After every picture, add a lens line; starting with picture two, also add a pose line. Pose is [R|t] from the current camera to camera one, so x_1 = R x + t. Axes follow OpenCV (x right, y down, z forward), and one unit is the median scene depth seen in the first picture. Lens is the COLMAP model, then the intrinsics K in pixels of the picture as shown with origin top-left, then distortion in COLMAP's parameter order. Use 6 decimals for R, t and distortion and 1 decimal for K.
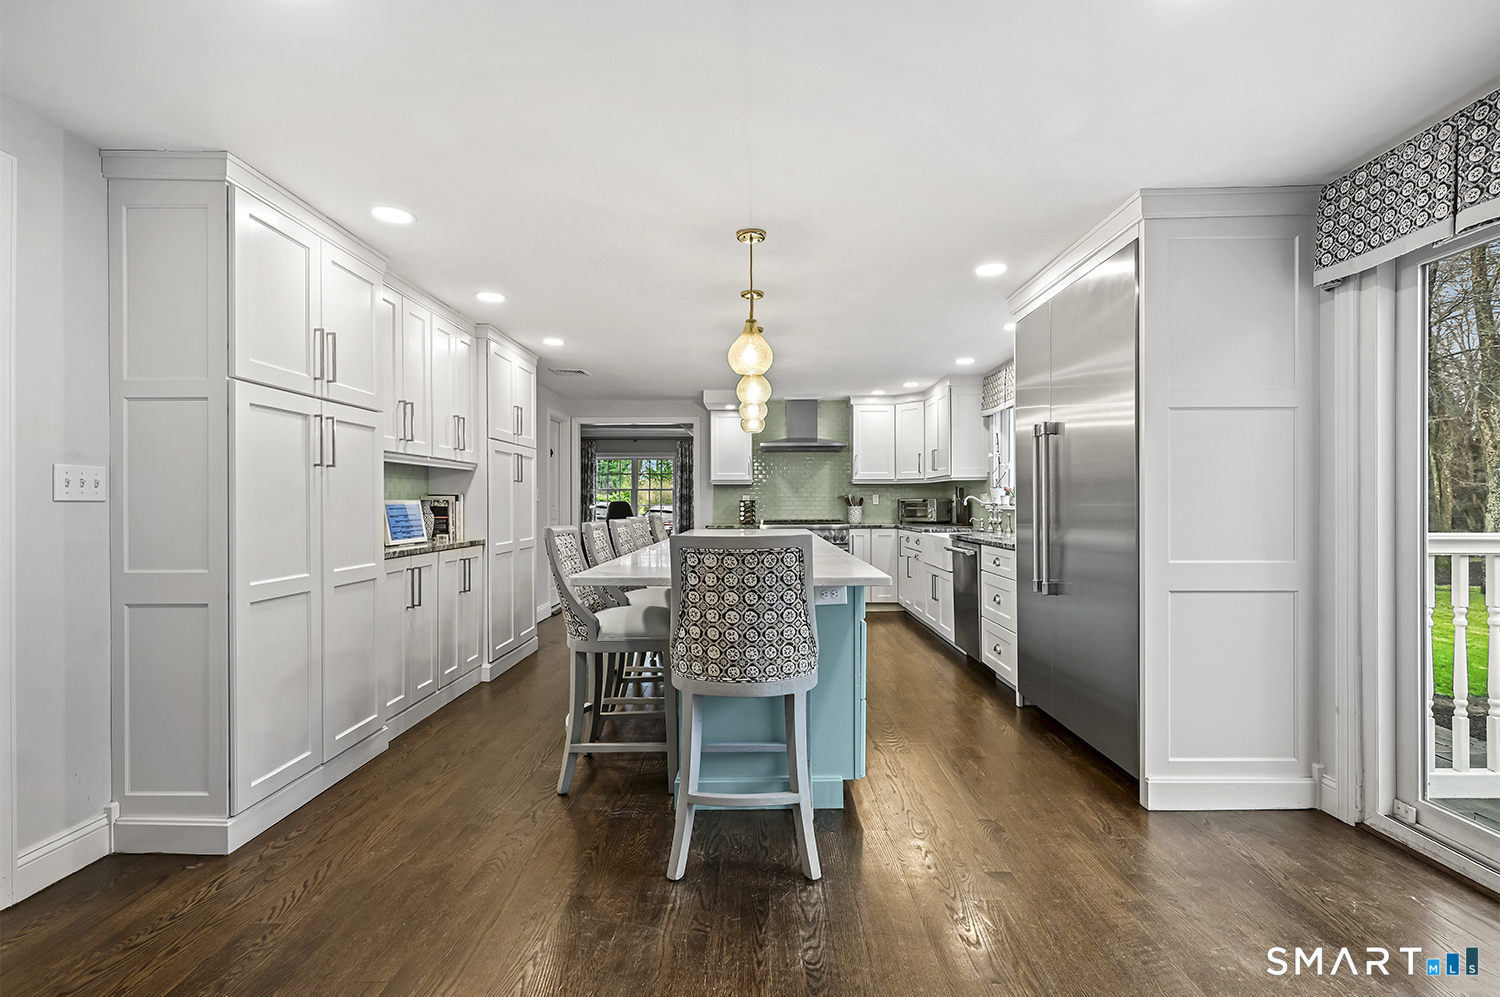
lens RADIAL K [[688.0, 0, 749.2], [0, 688.0, 504.1], [0, 0, 1]] dist [0.000010, 0.000307]
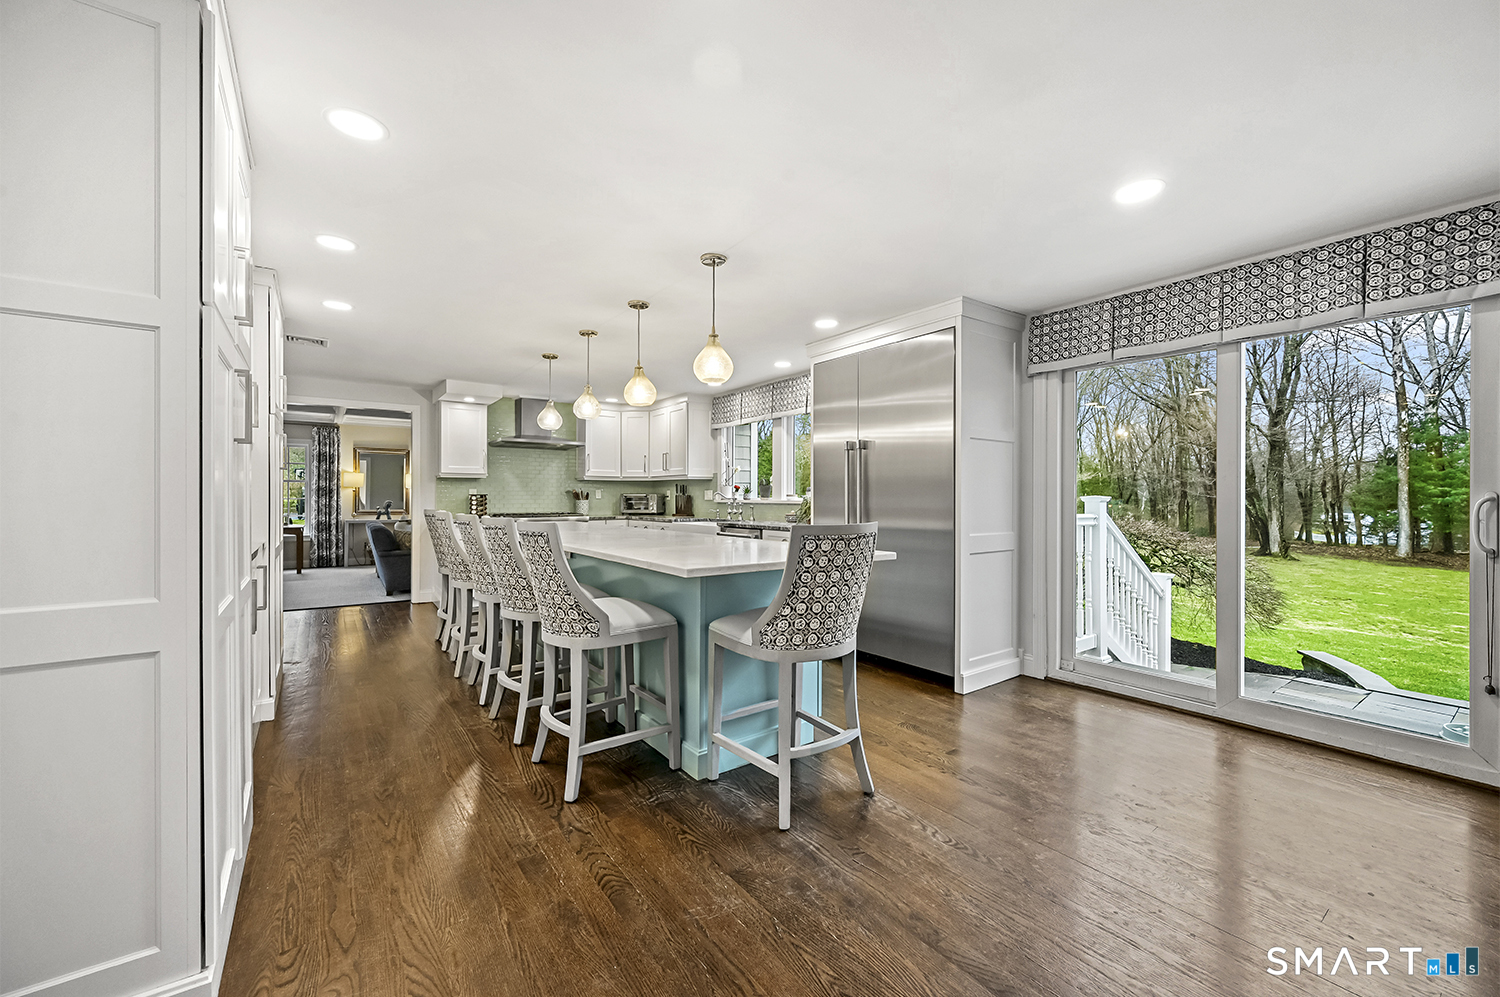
lens RADIAL K [[595.5, 0, 757.3], [0, 595.5, 497.7], [0, 0, 1]] dist [0.000386, -0.000029]
pose [[0.798666, 0.002837, 0.601768, -0.592774], [-0.002147, 0.999996, -0.001866, 0.001696], [-0.601771, 0.000198, 0.798669, 0.196803]]
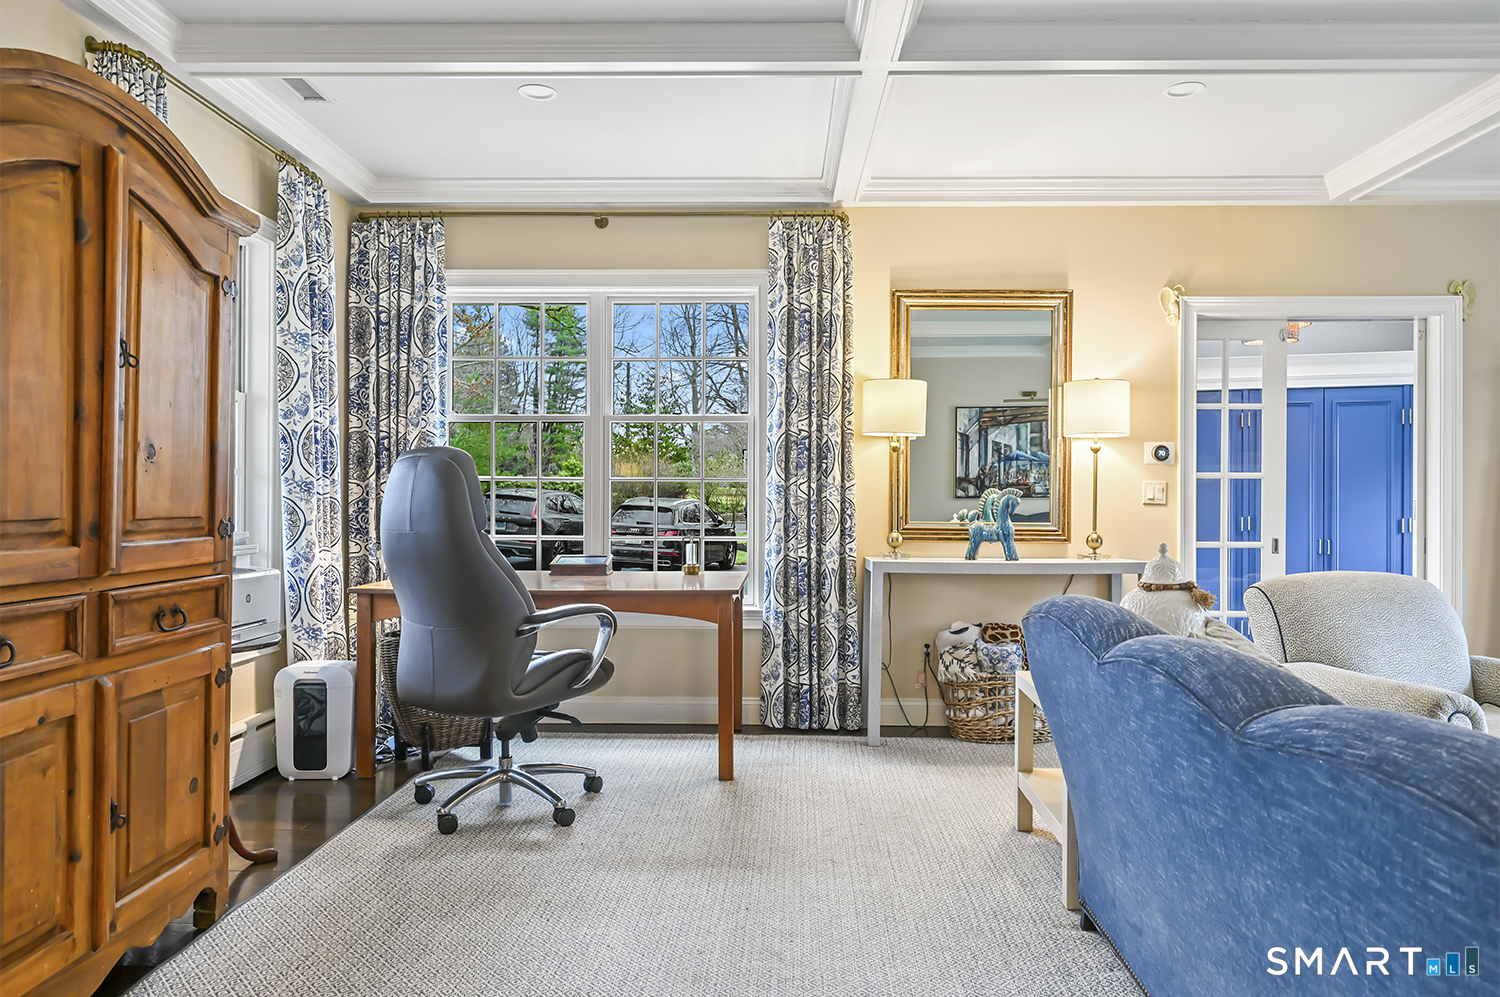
lens RADIAL K [[996.3, 0, 750.0], [0, 996.3, 498.5], [0, 0, 1]] dist [0.001026, -0.001489]
pose [[0.999937, 0.005162, -0.010015, -0.588391], [-0.005174, 0.999986, -0.001184, 0.047606], [0.010009, 0.001235, 0.999949, 3.499372]]
